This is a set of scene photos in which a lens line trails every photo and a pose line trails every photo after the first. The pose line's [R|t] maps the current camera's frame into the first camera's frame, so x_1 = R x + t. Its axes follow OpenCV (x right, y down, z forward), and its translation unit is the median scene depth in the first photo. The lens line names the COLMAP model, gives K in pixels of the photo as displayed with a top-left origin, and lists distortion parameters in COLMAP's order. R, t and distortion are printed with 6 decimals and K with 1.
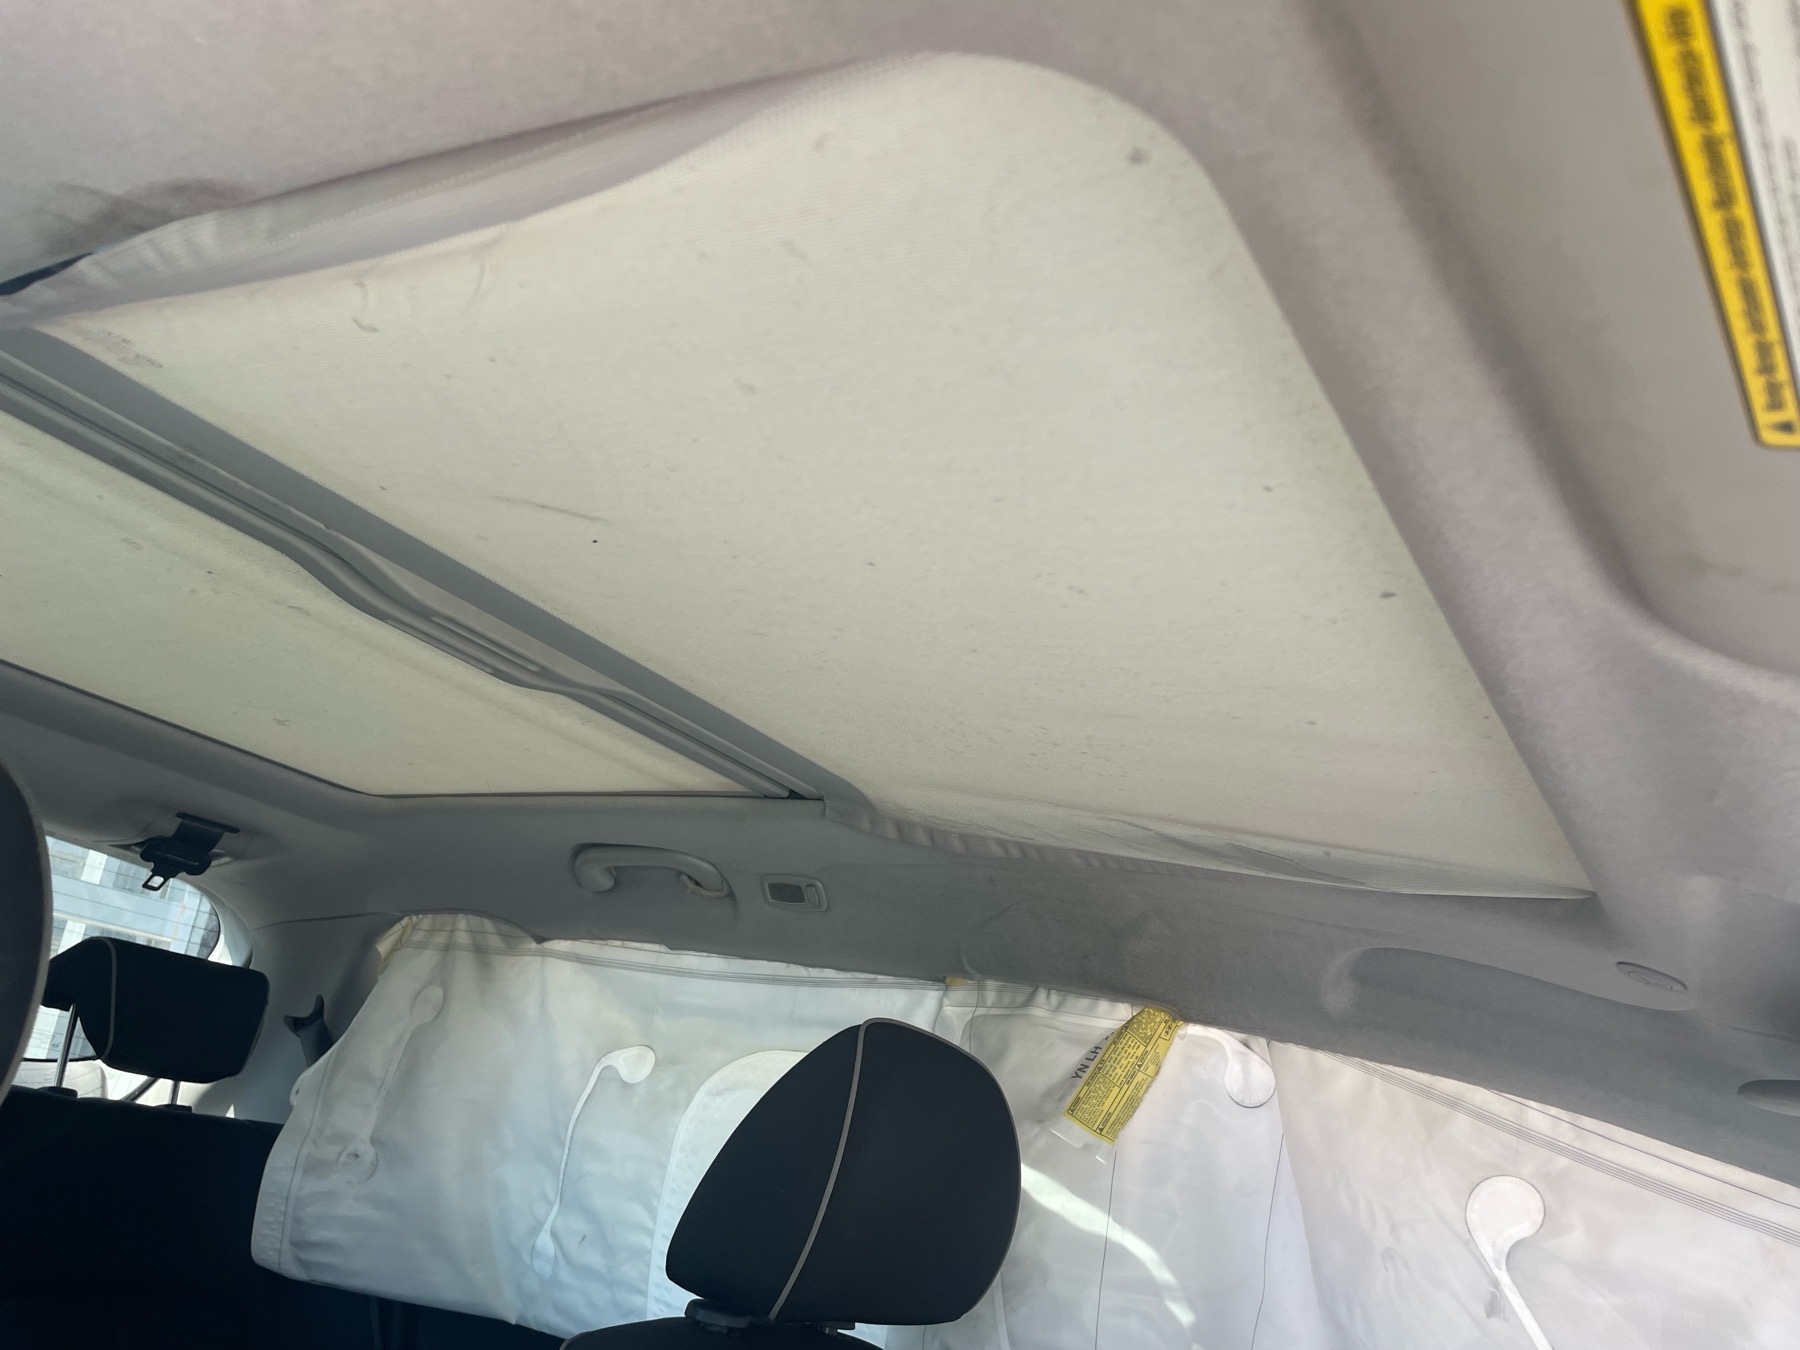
lens RADIAL K [[1374.6, 0, 881.7], [0, 1374.6, 663.5], [0, 0, 1]] dist [0.087168, -0.115017]
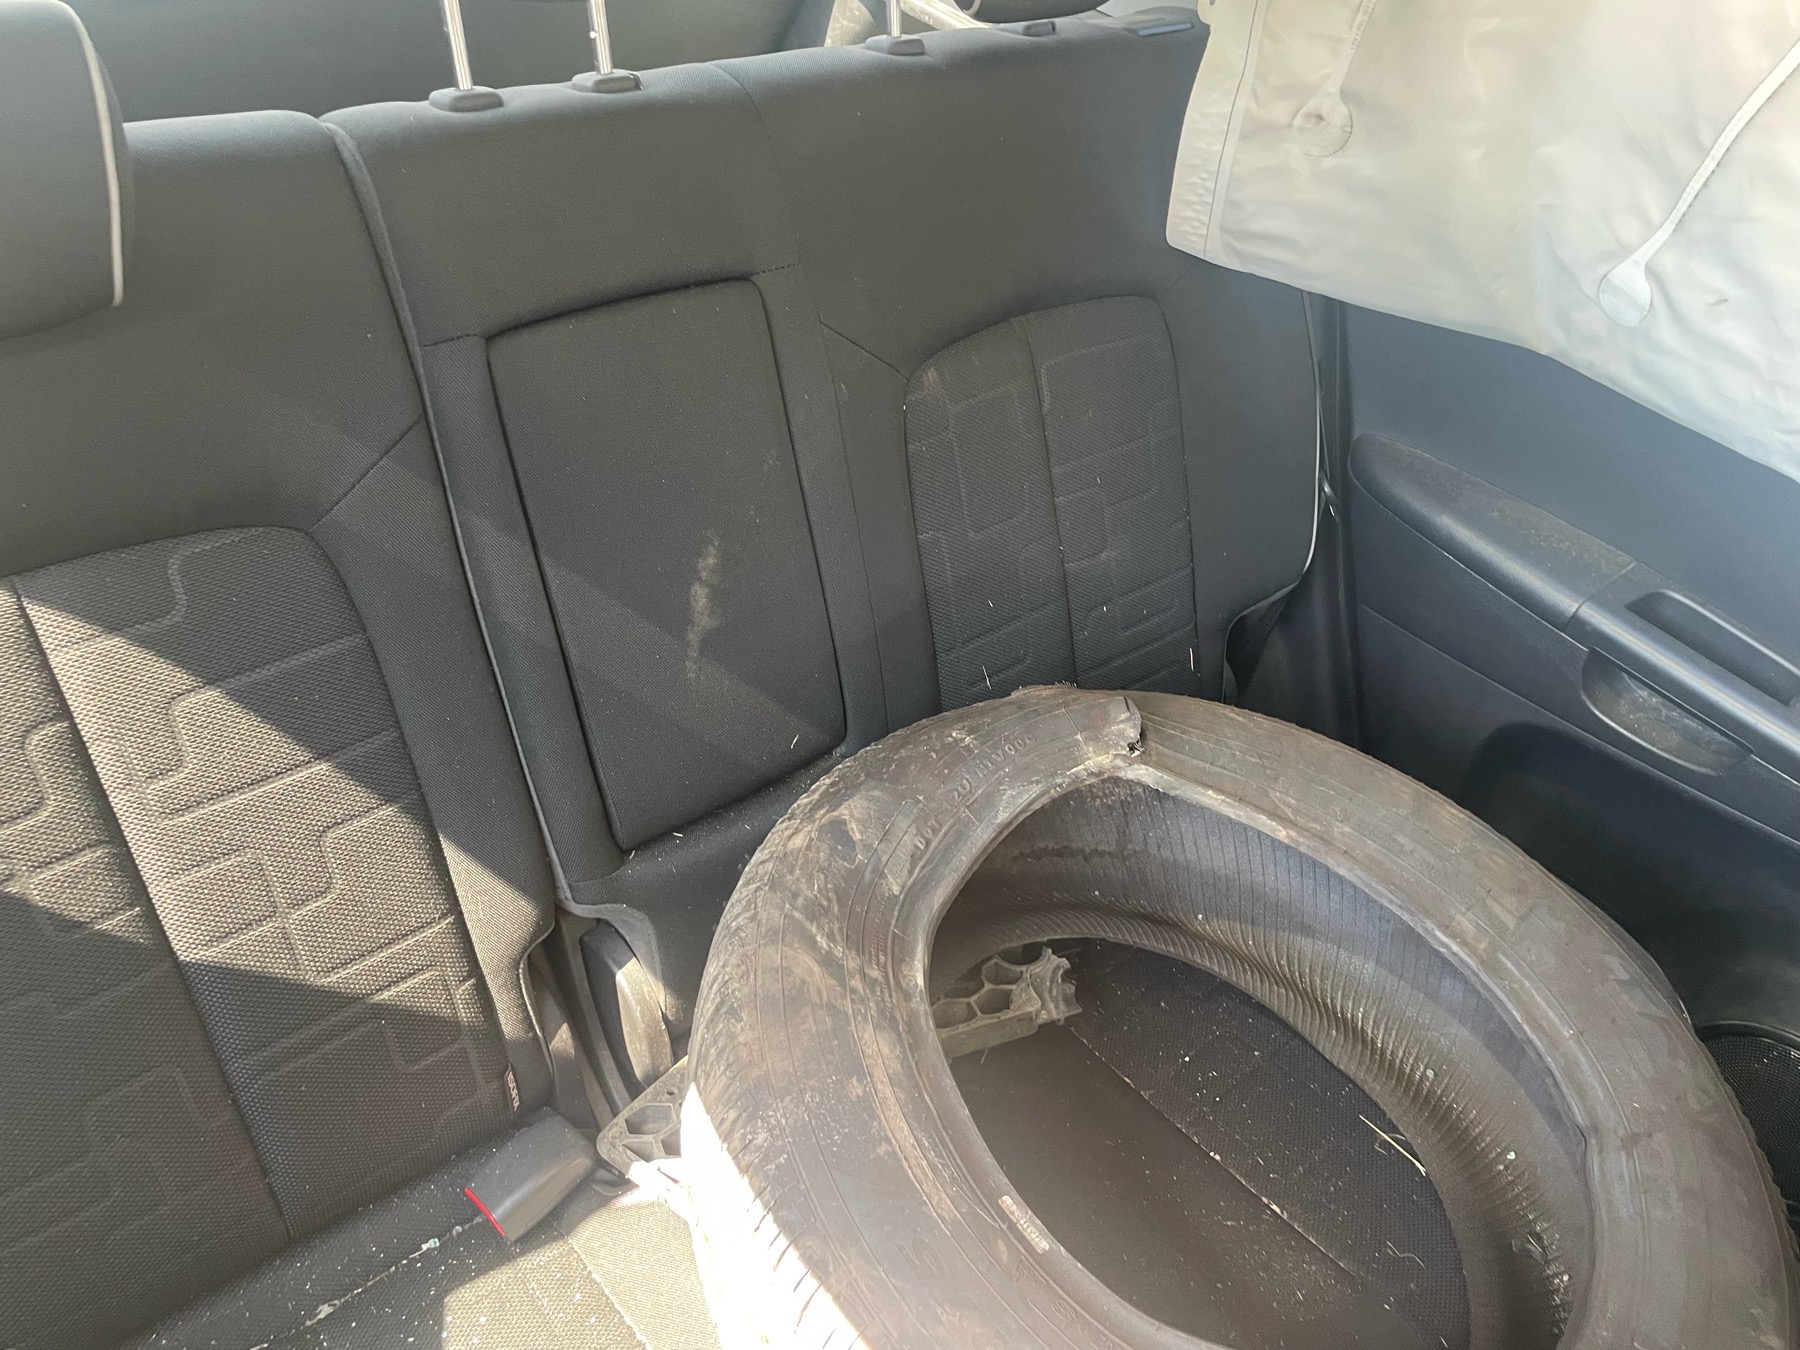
lens RADIAL K [[1352.7, 0, 900.7], [0, 1352.7, 649.2], [0, 0, 1]] dist [0.085021, -0.113883]
pose [[0.950600, 0.151503, -0.270937, -0.375561], [0.146880, 0.549396, 0.822551, -0.075236], [0.273471, -0.821712, 0.500003, 0.445950]]
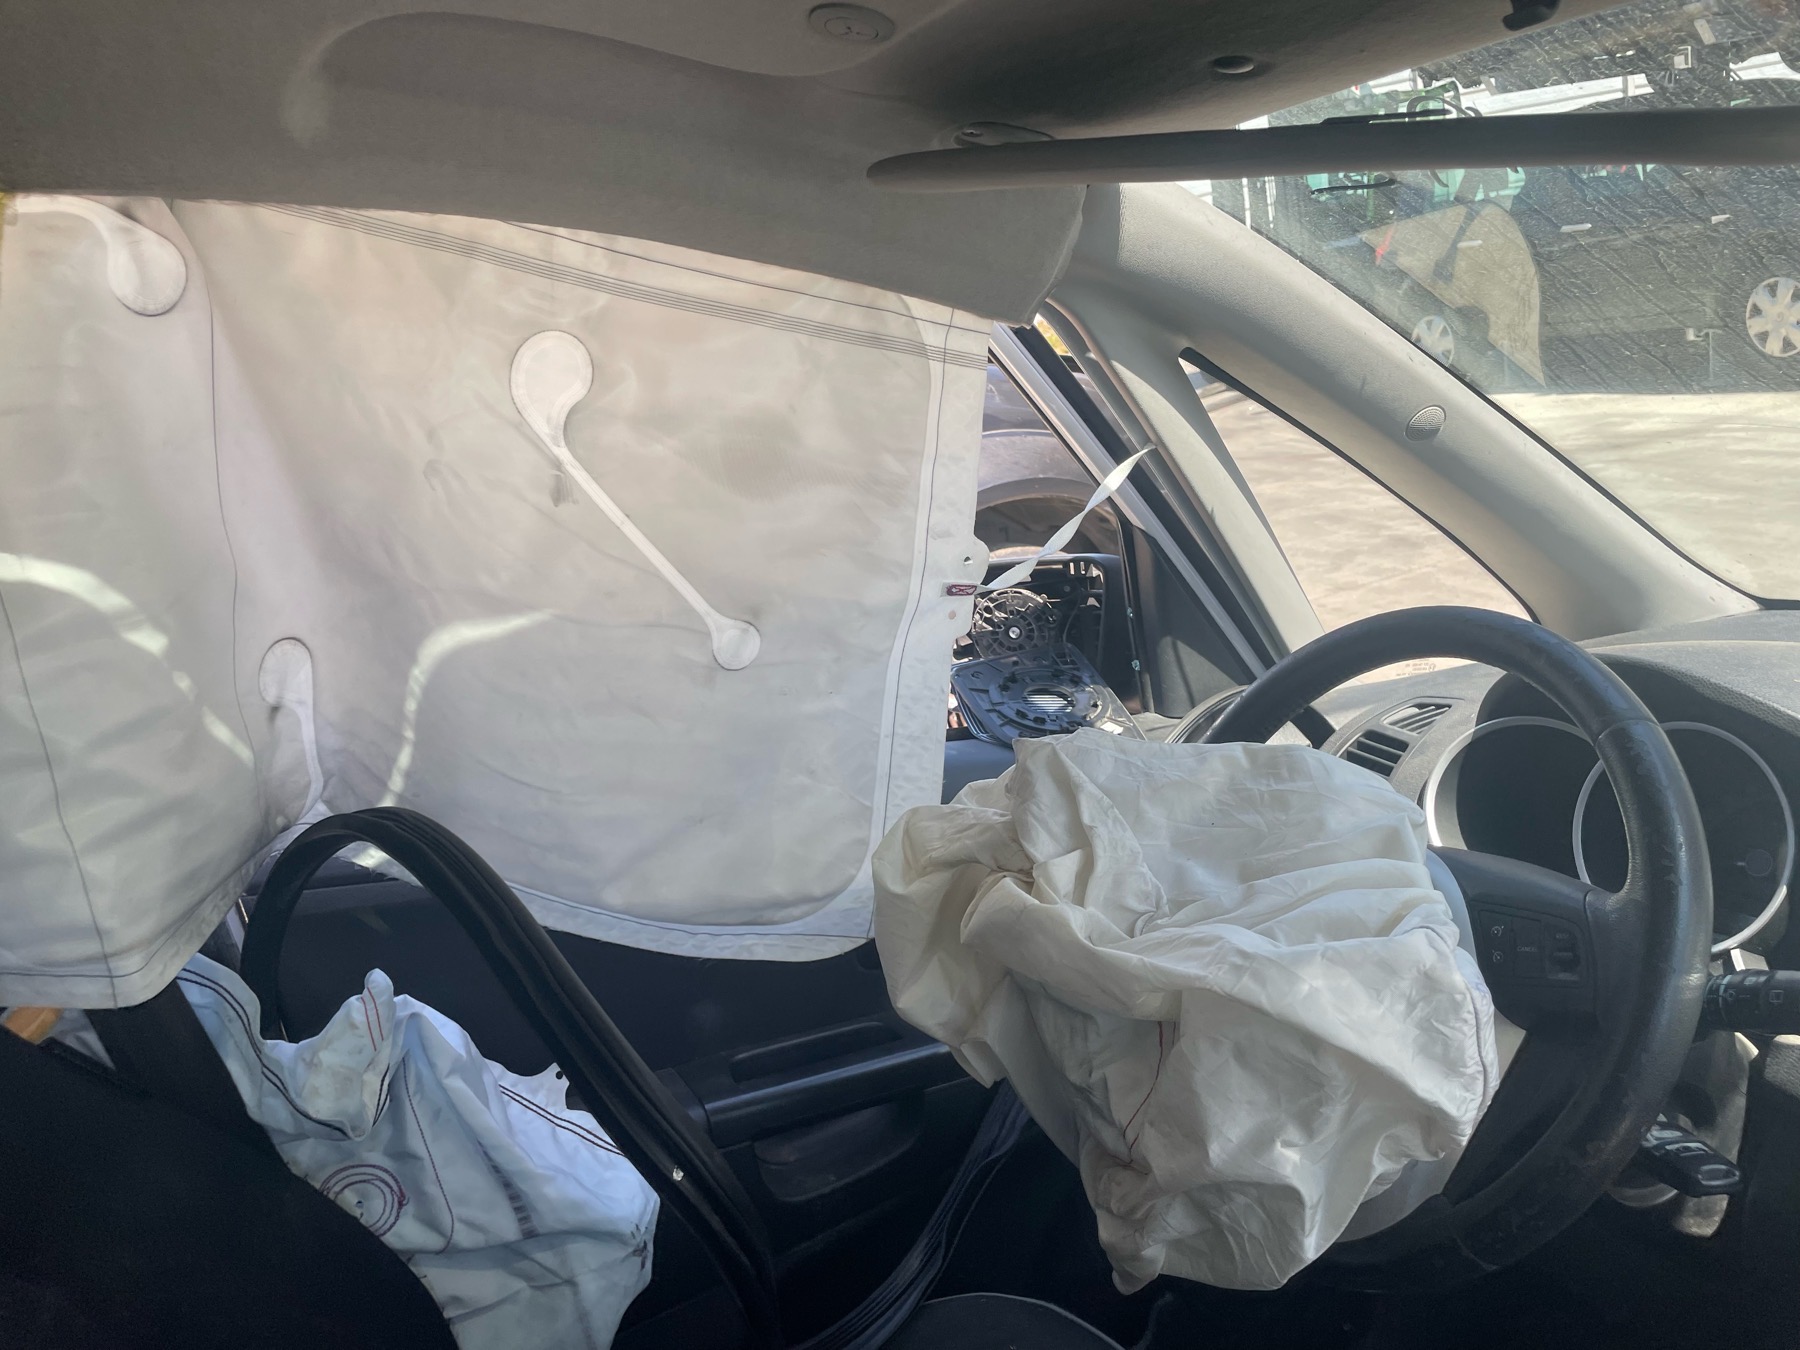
lens RADIAL K [[1371.0, 0, 880.9], [0, 1371.0, 689.6], [0, 0, 1]] dist [0.077823, -0.105577]
pose [[0.518083, -0.407902, 0.751802, -0.083256], [-0.104586, 0.842155, 0.528997, 0.077448], [-0.848912, -0.352692, 0.393645, 0.335300]]
